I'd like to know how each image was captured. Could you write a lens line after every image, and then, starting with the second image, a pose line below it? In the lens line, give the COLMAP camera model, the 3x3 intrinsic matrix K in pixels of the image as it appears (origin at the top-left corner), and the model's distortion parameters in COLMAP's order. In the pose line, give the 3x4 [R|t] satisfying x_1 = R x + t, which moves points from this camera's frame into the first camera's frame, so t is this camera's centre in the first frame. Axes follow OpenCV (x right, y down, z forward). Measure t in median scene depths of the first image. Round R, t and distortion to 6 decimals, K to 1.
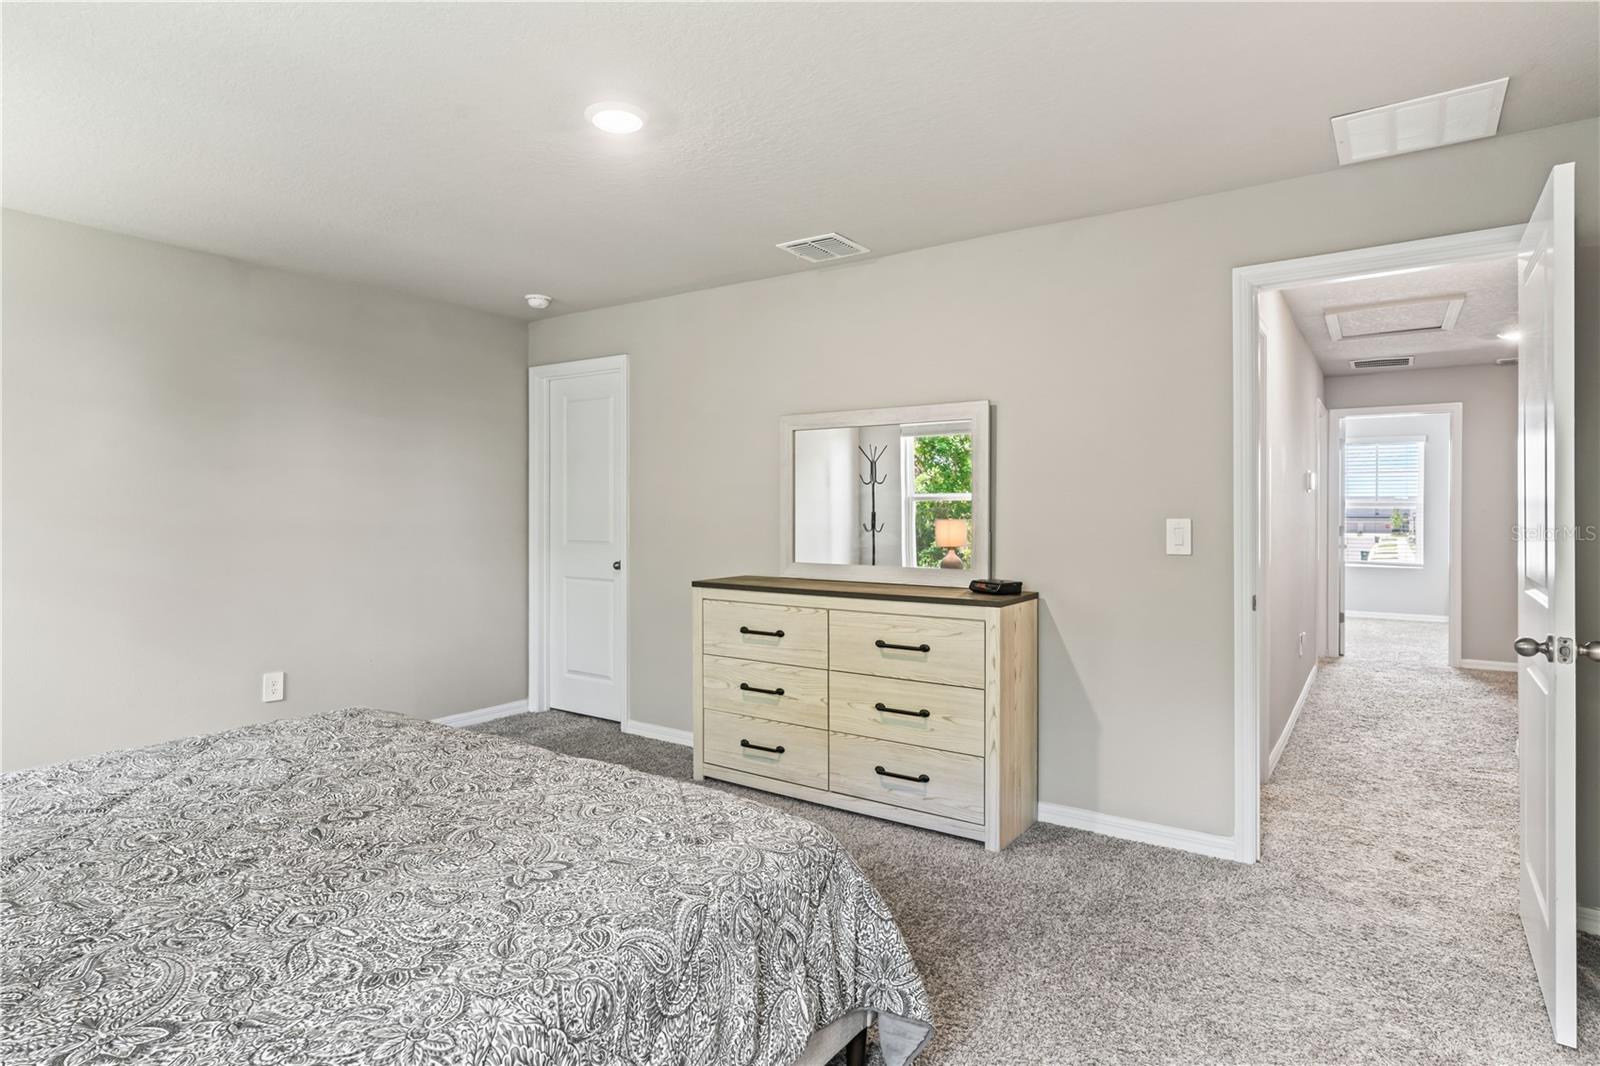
lens RADIAL K [[876.7, 0, 796.6], [0, 876.7, 519.3], [0, 0, 1]] dist [-0.005289, -0.000176]
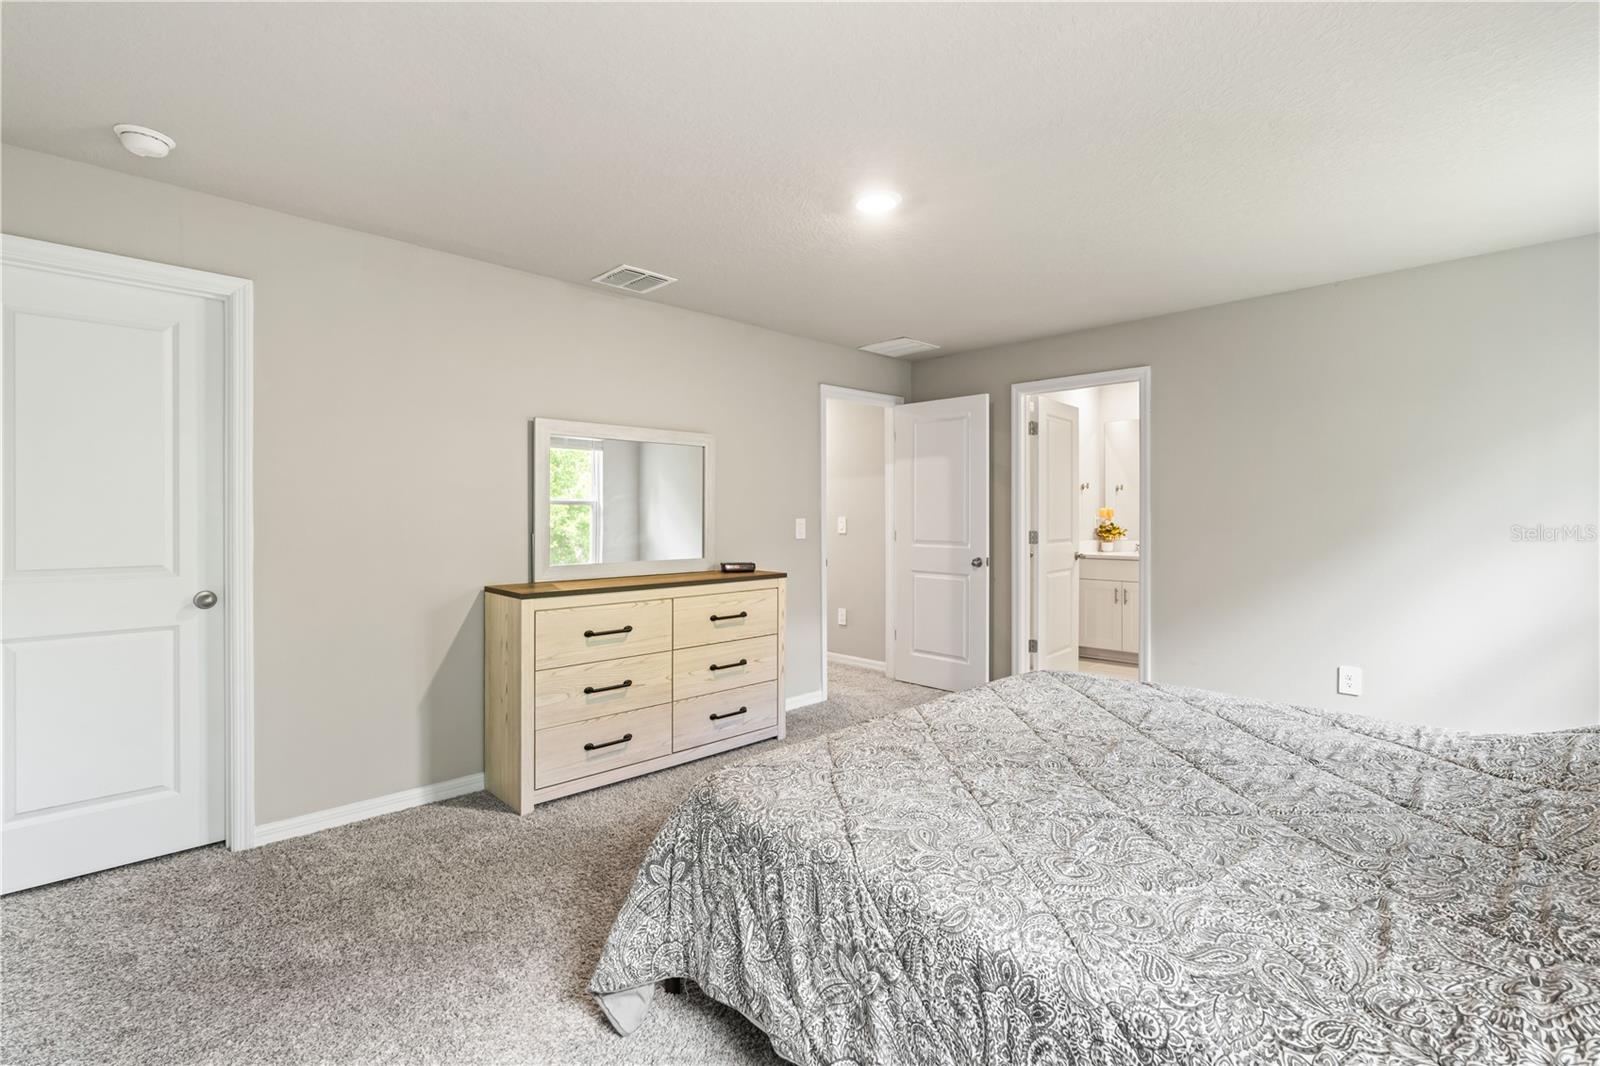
lens RADIAL K [[721.0, 0, 796.7], [0, 721.0, 525.6], [0, 0, 1]] dist [-0.015653, 0.006823]
pose [[0.182525, -0.010804, 0.983142, -0.879377], [0.017227, 0.999821, 0.007789, 0.001276], [-0.983050, 0.015515, 0.182679, 0.661687]]
